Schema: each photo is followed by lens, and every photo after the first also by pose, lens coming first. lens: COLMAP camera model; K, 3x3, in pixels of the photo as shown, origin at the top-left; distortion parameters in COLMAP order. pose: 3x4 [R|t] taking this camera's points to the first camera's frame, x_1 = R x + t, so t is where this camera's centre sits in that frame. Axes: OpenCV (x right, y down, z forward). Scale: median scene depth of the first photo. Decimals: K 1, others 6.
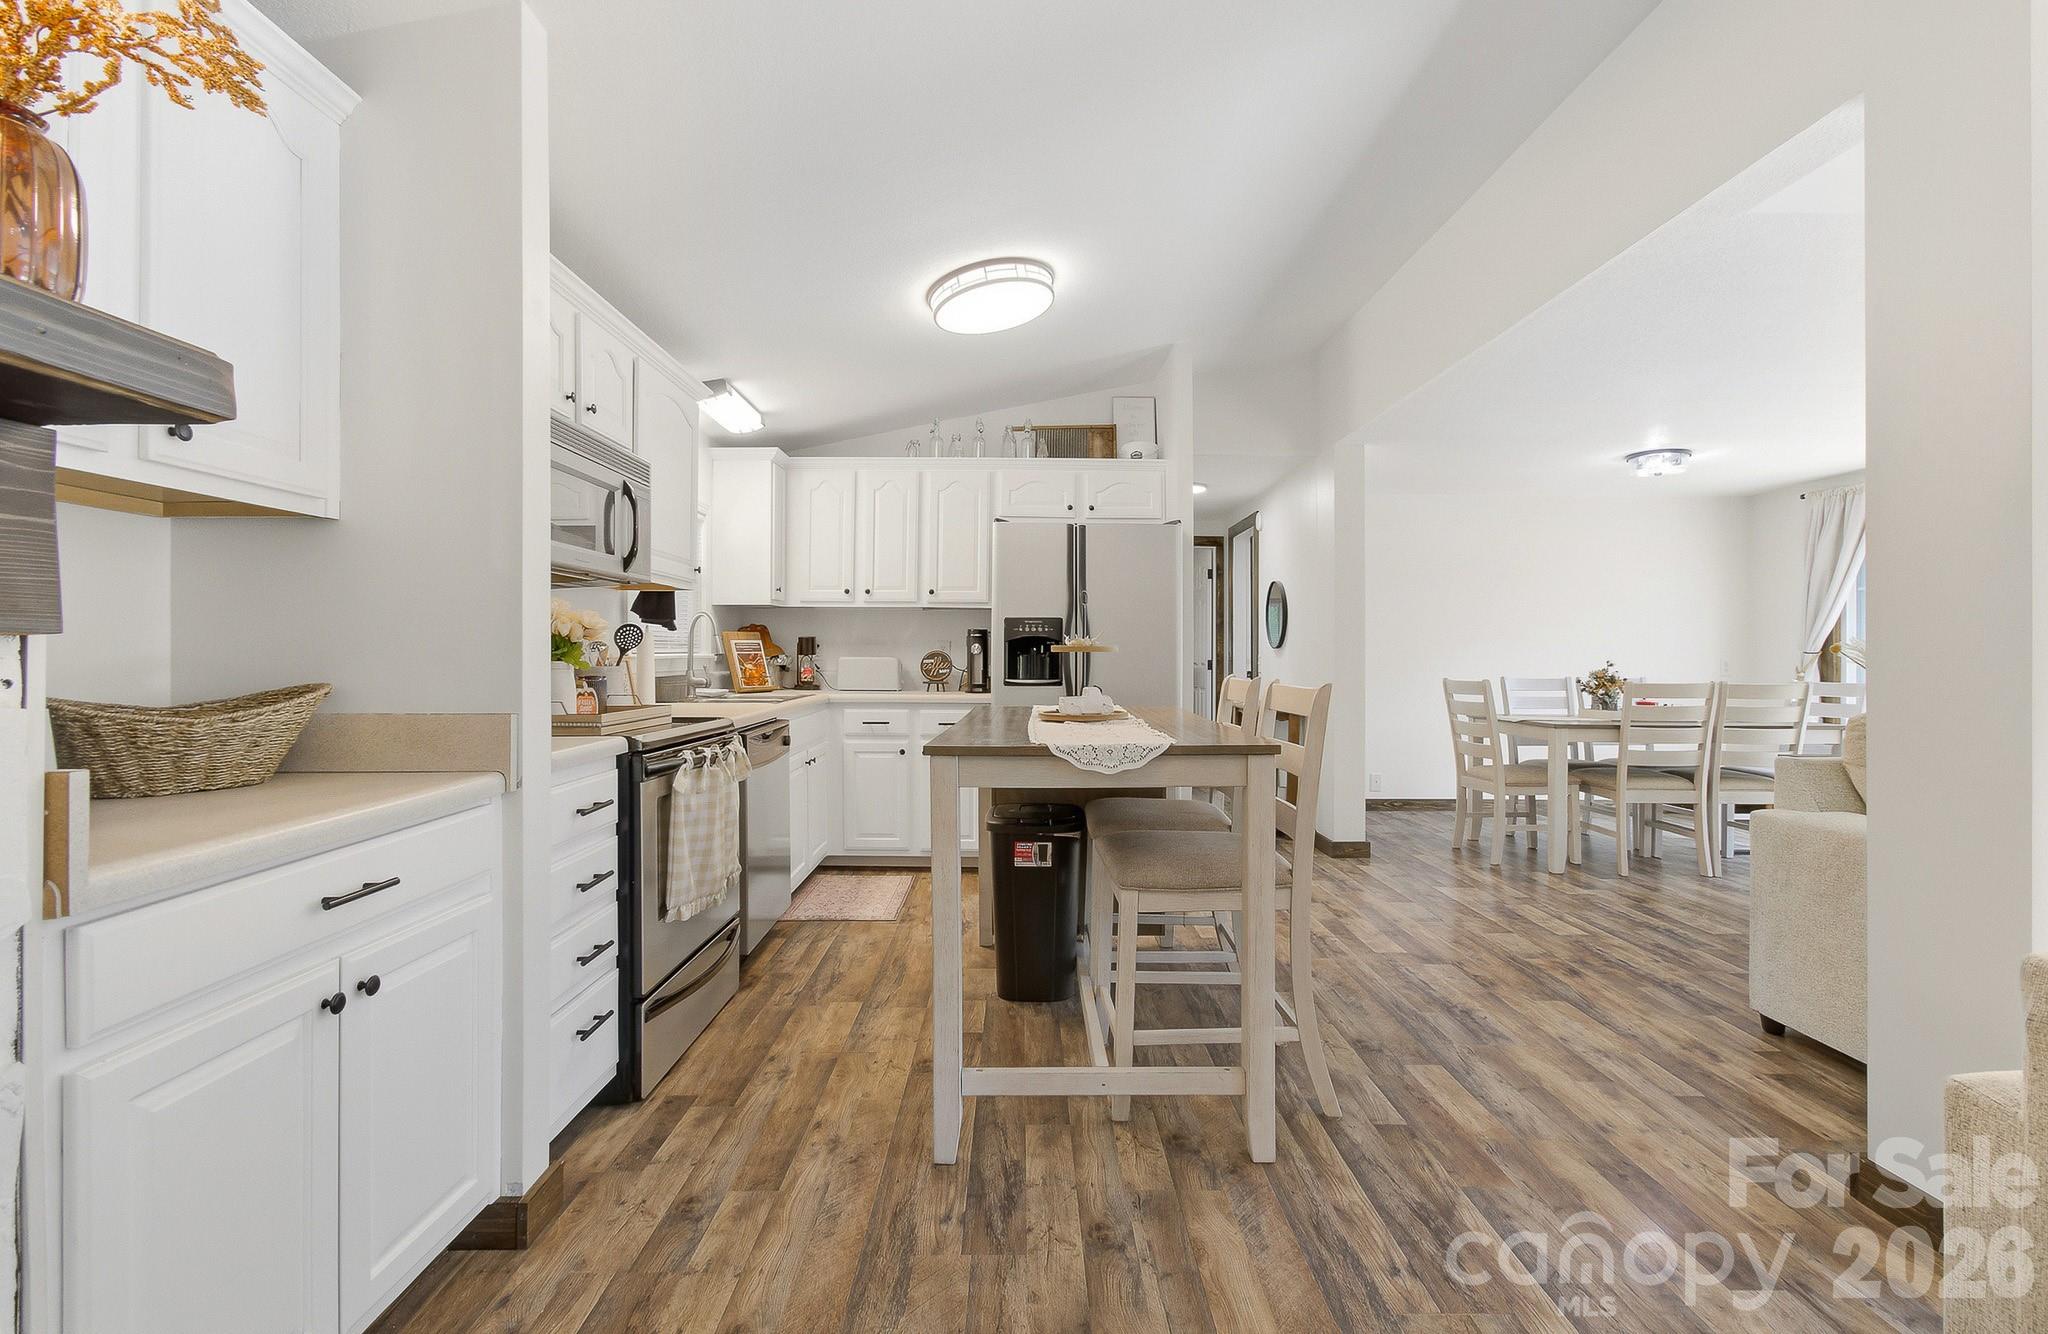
lens RADIAL K [[895.2, 0, 1024.0], [0, 895.2, 667.0], [0, 0, 1]] dist [0.000646, -0.000325]
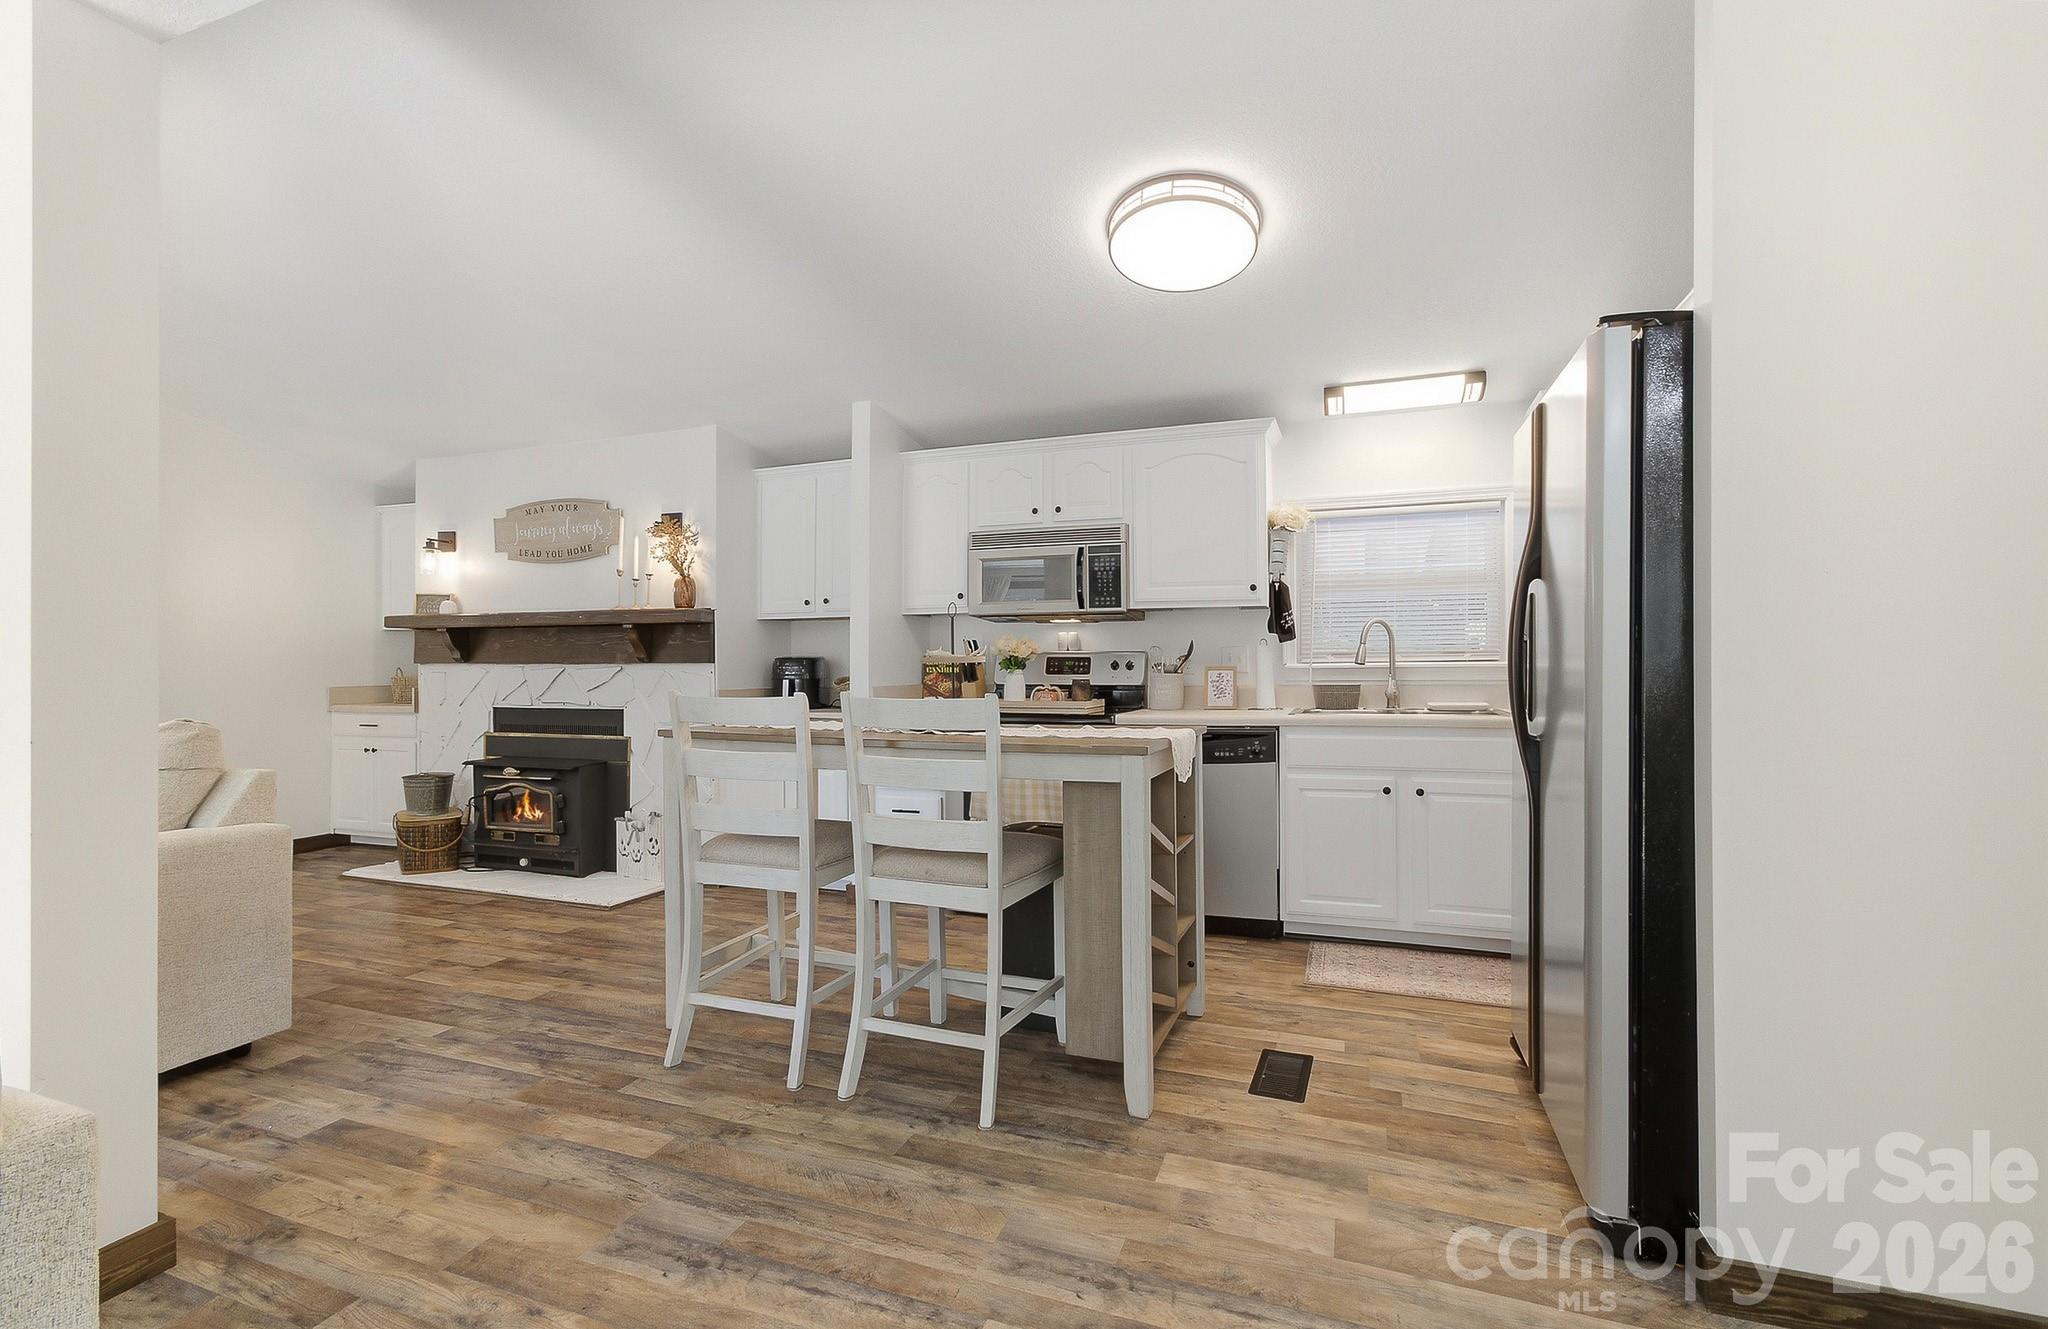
lens RADIAL K [[908.6, 0, 988.2], [0, 908.6, 665.8], [0, 0, 1]] dist [0.037636, 0.000055]
pose [[-0.386938, 0.002480, -0.922102, 0.743080], [-0.008084, 0.999949, 0.006082, -0.014538], [0.922070, 0.009807, -0.386898, 1.063280]]
